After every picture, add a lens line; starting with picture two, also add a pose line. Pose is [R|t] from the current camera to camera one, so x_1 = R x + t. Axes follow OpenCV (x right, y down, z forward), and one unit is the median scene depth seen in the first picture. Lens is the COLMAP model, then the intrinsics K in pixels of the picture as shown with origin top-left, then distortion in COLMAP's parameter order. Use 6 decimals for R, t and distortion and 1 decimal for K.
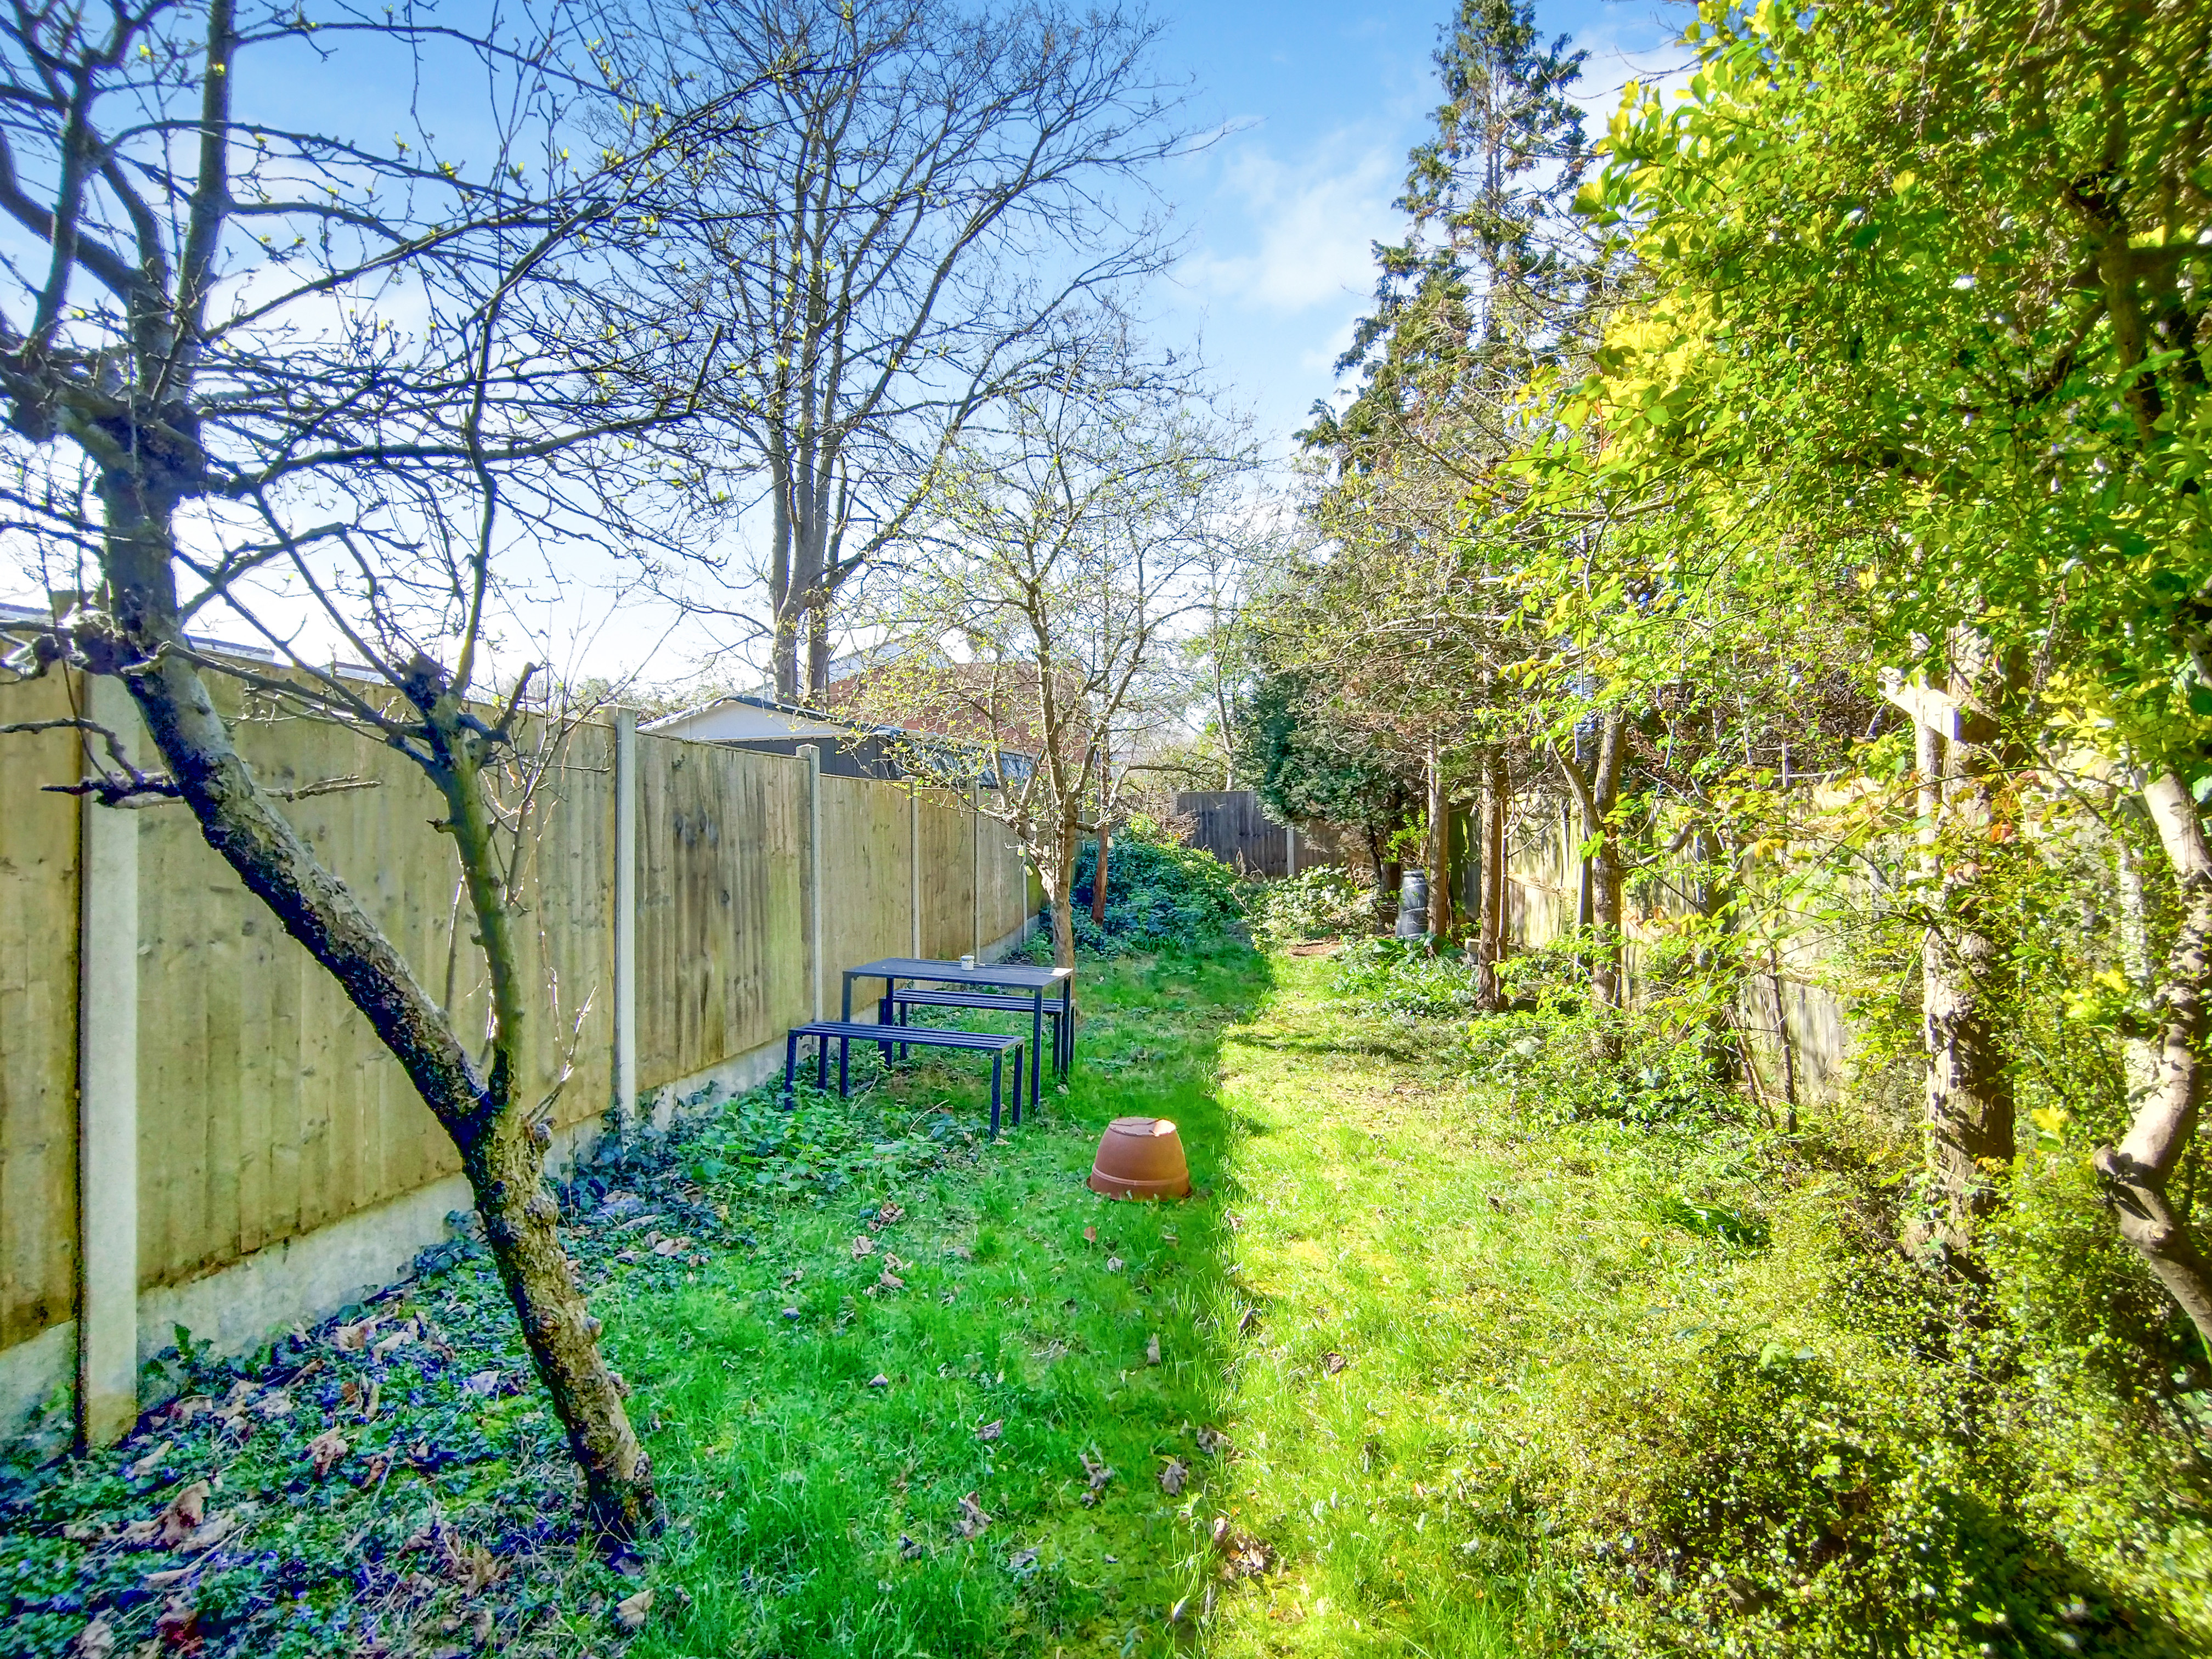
lens RADIAL K [[1026.8, 0, 1098.6], [0, 1026.8, 820.5], [0, 0, 1]] dist [0.002496, 0.000300]
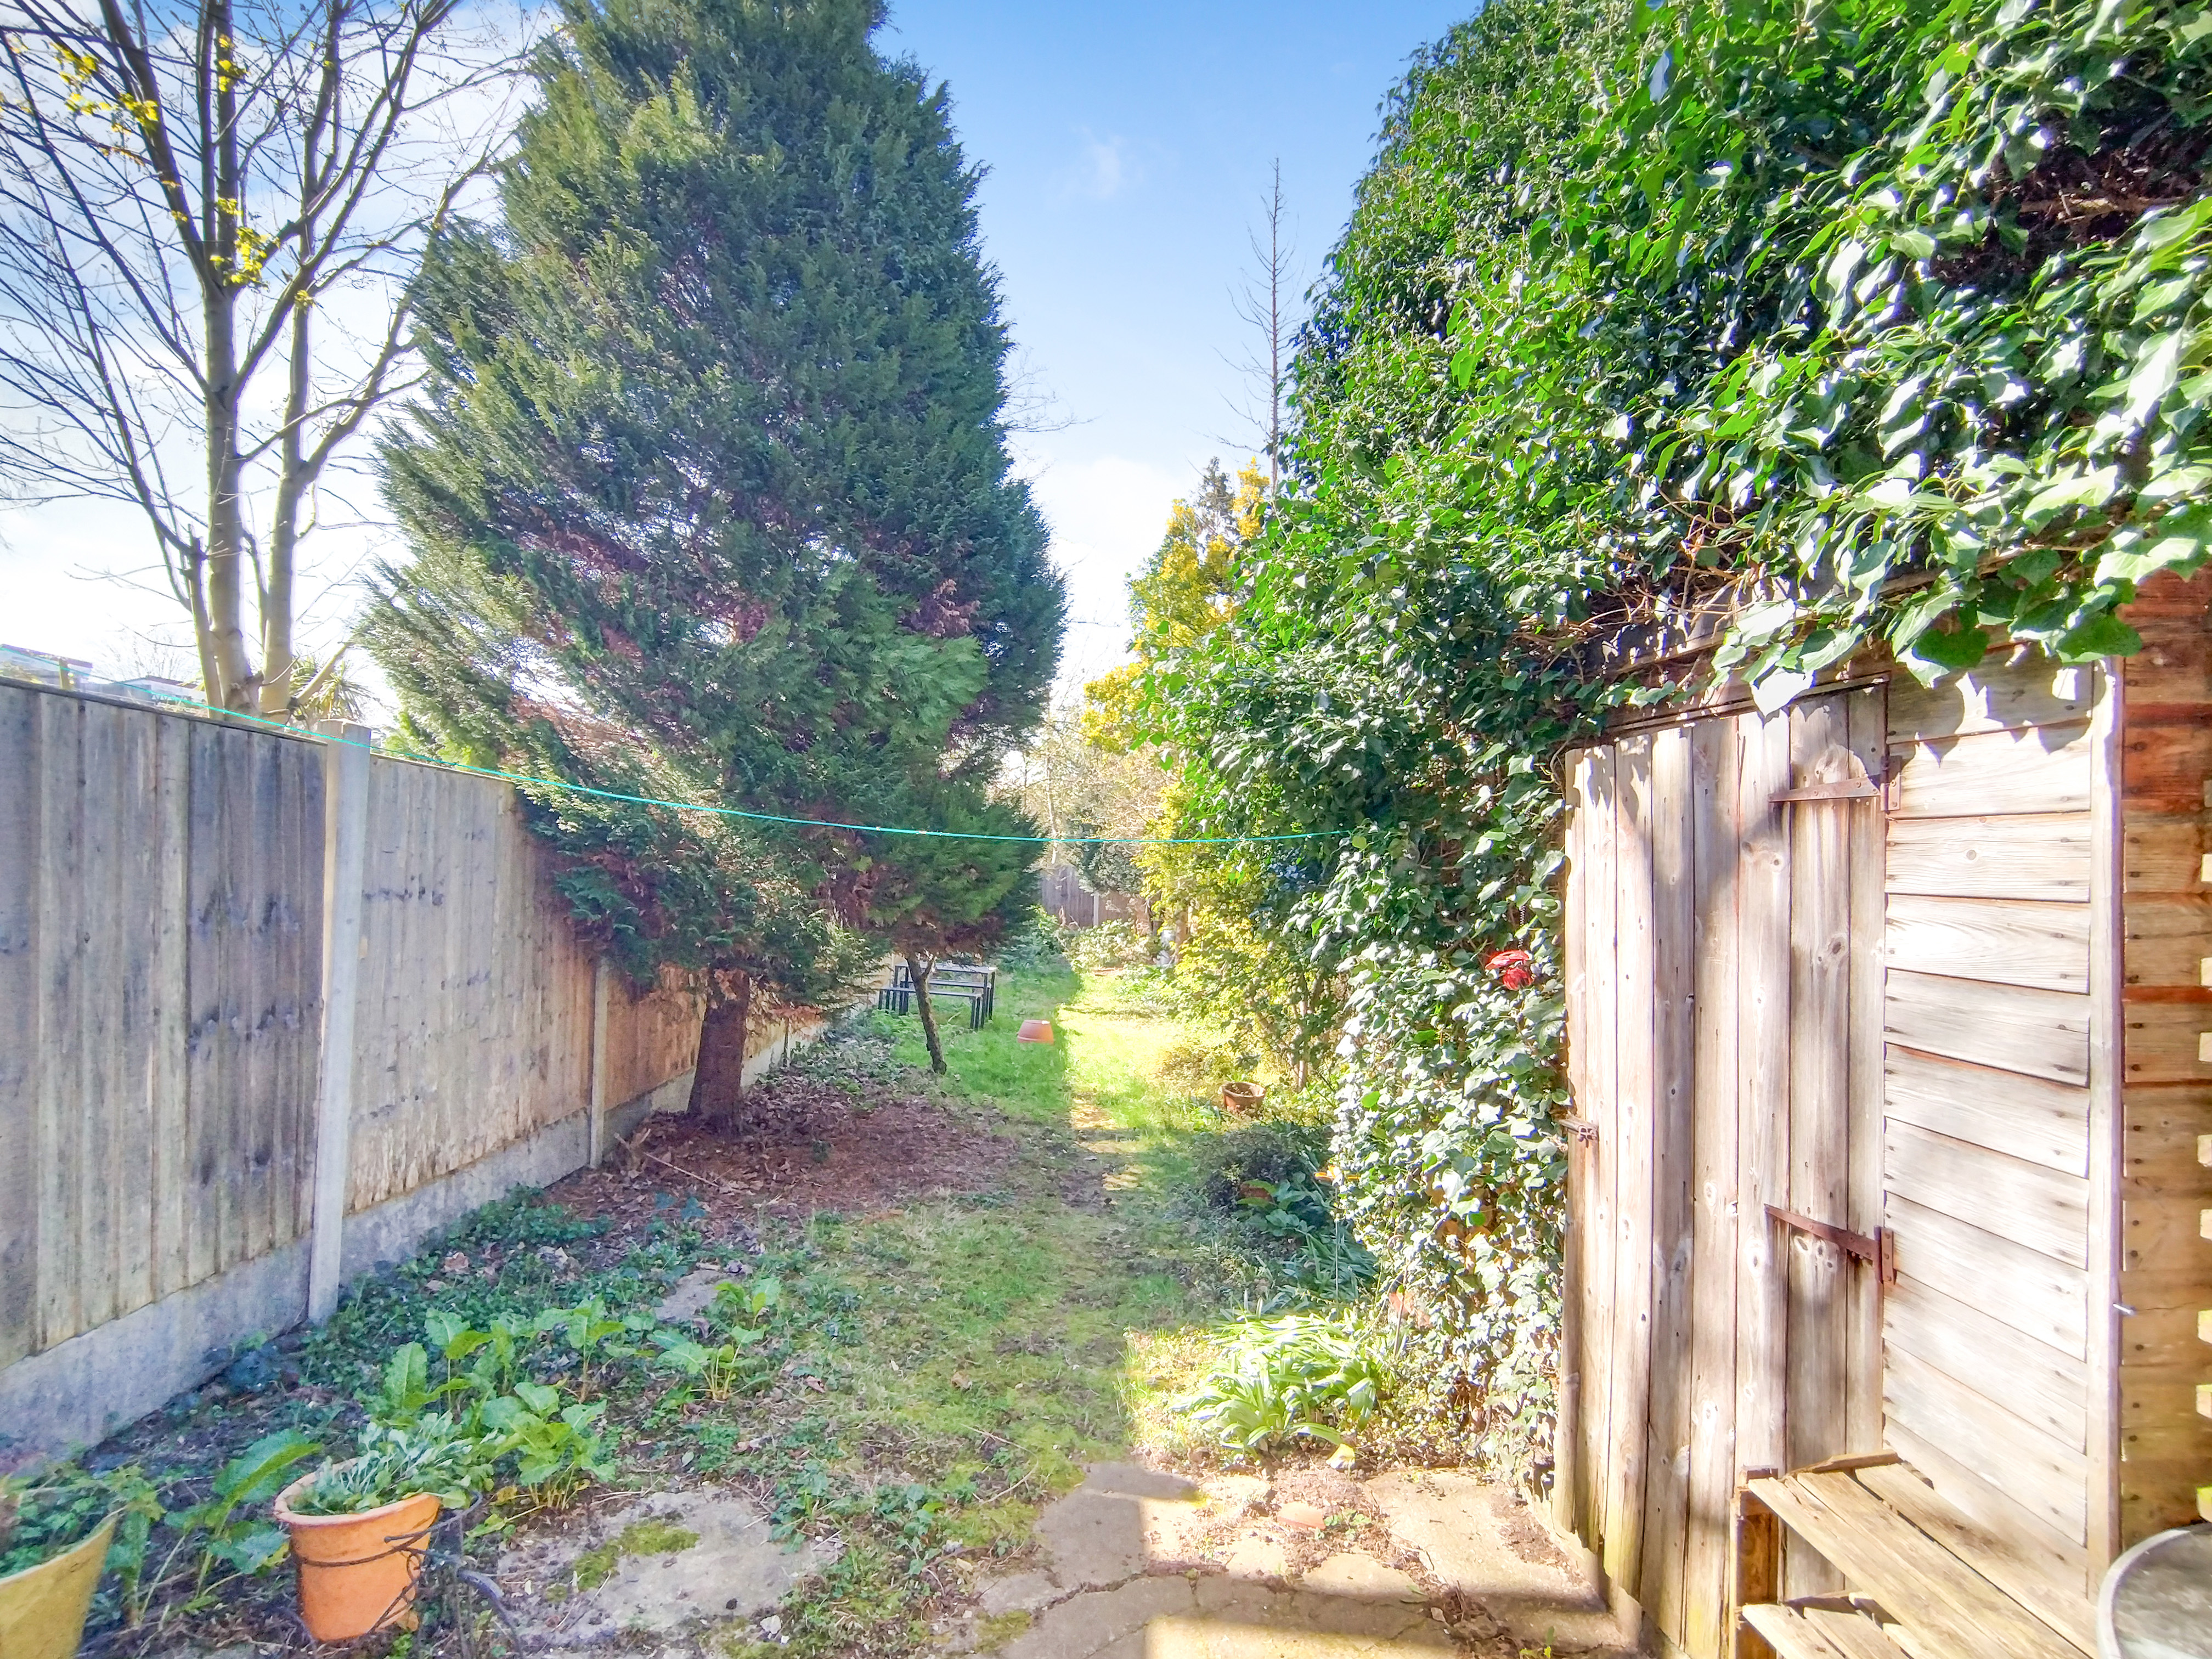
lens RADIAL K [[1026.8, 0, 1098.6], [0, 1026.8, 820.5], [0, 0, 1]] dist [0.002496, 0.000300]
pose [[0.982251, 0.047260, 0.181518, -0.100036], [-0.039240, 0.998099, -0.047521, -0.033090], [-0.183419, 0.039555, 0.982239, -0.541890]]
